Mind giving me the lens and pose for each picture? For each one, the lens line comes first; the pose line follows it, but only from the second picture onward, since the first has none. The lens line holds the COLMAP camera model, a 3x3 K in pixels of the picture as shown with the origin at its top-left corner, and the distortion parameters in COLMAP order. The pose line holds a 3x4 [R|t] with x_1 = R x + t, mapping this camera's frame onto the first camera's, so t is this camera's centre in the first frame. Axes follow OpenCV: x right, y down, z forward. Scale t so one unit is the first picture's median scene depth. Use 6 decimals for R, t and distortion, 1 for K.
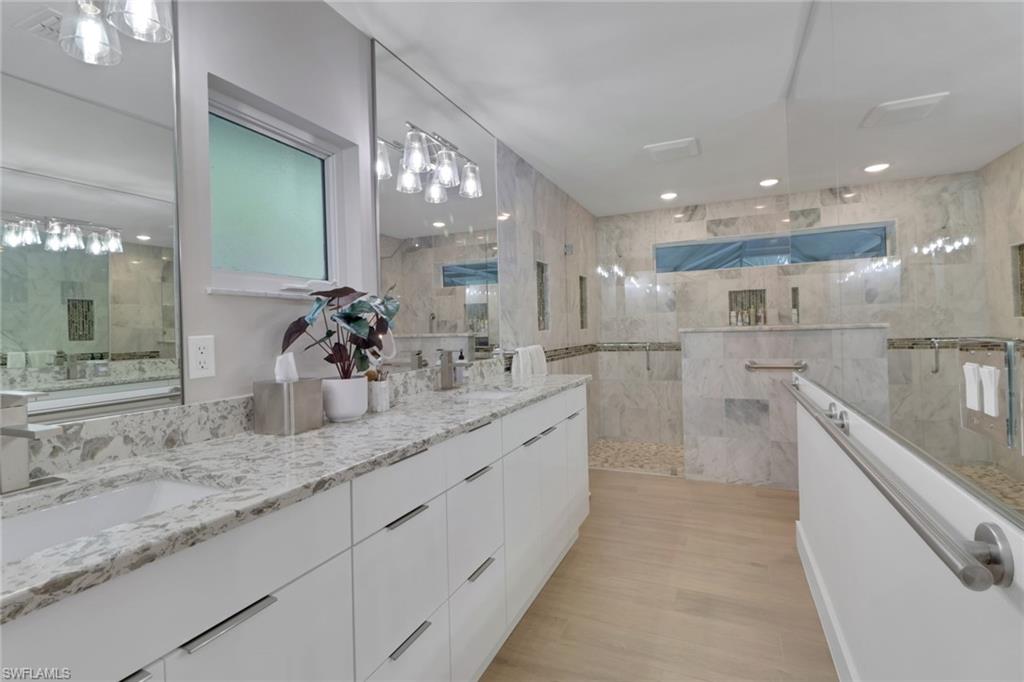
lens RADIAL K [[494.9, 0, 520.4], [0, 494.9, 328.6], [0, 0, 1]] dist [0.007504, -0.000192]
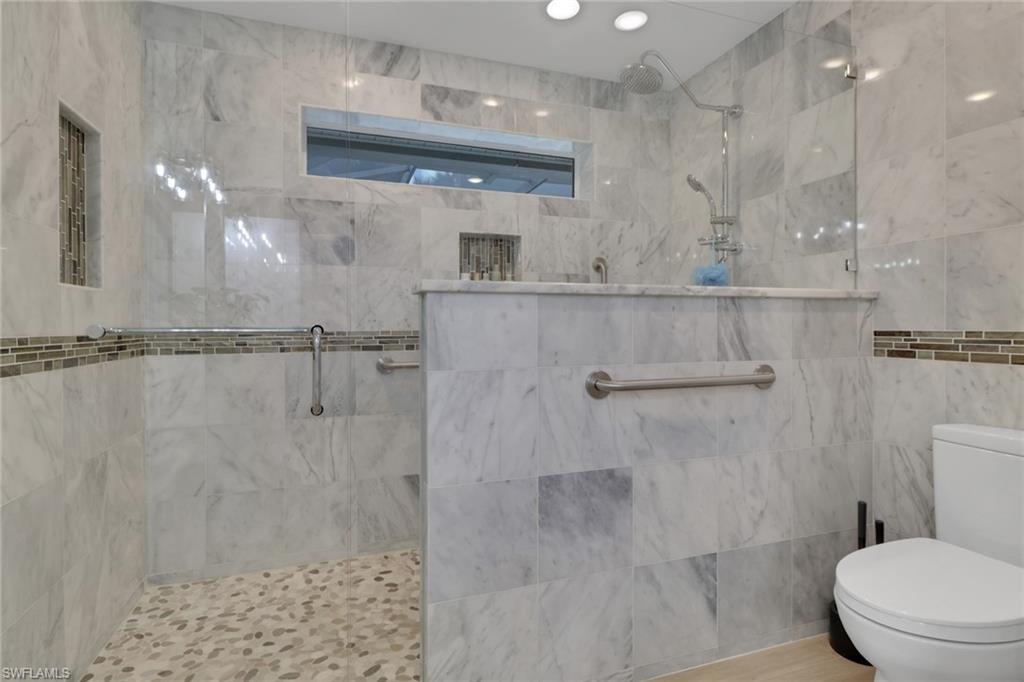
lens RADIAL K [[494.9, 0, 520.4], [0, 494.9, 328.6], [0, 0, 1]] dist [0.007504, -0.000192]
pose [[0.730884, 0.018725, 0.682244, 0.117791], [-0.015062, 0.999823, -0.011307, 0.027968], [-0.682335, -0.002012, 0.731037, 0.575081]]
